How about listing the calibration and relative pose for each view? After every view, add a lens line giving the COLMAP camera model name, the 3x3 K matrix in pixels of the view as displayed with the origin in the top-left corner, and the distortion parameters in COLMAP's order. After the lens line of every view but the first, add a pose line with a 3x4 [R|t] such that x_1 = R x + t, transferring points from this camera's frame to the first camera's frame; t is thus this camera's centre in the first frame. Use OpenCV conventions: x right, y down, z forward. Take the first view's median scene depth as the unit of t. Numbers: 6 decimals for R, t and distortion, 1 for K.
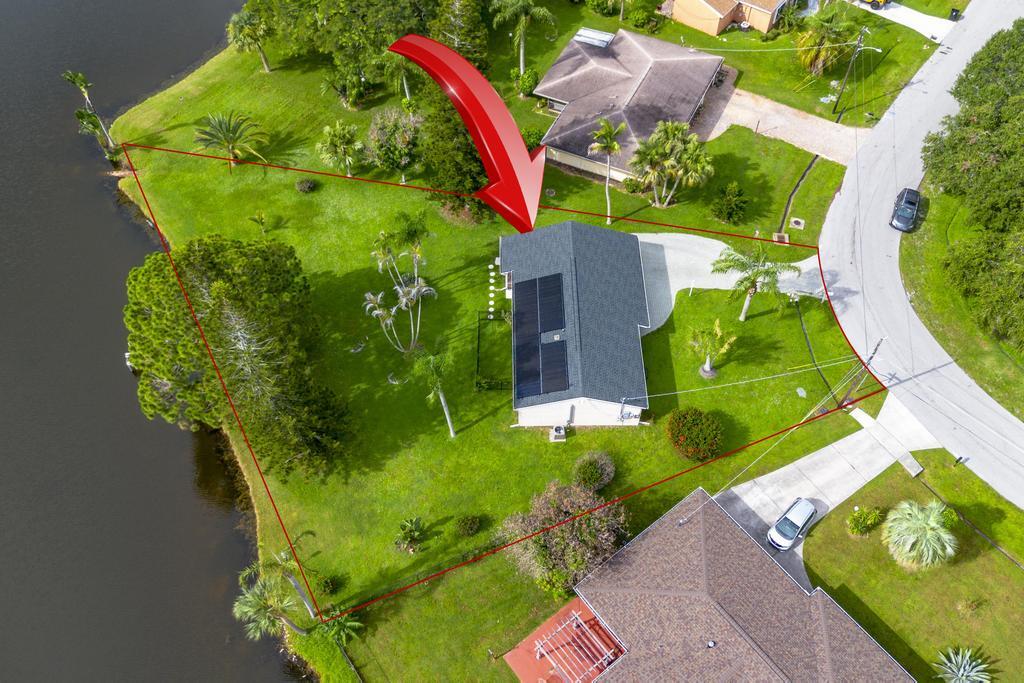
lens RADIAL K [[865.5, 0, 514.7], [0, 865.5, 340.7], [0, 0, 1]] dist [0.054150, -0.035542]
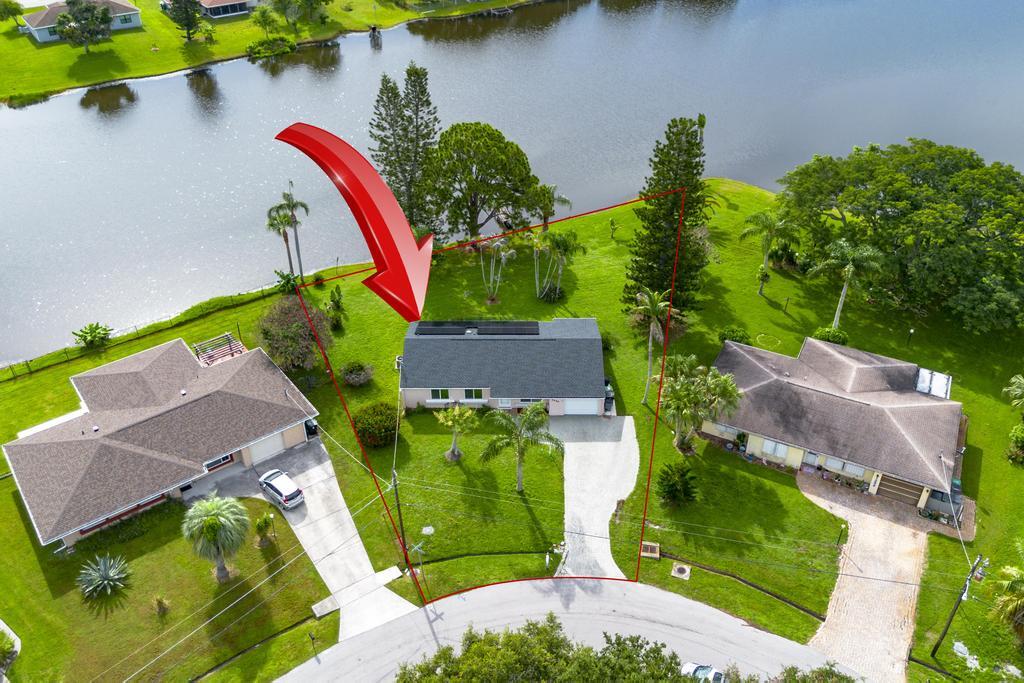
lens RADIAL K [[865.5, 0, 511.6], [0, 865.5, 336.2], [0, 0, 1]] dist [0.054150, -0.035542]
pose [[-0.020135, 0.582954, -0.812256, 0.940685], [-0.806468, 0.470714, 0.357822, -0.438173], [0.590934, 0.662264, 0.460656, 0.460629]]
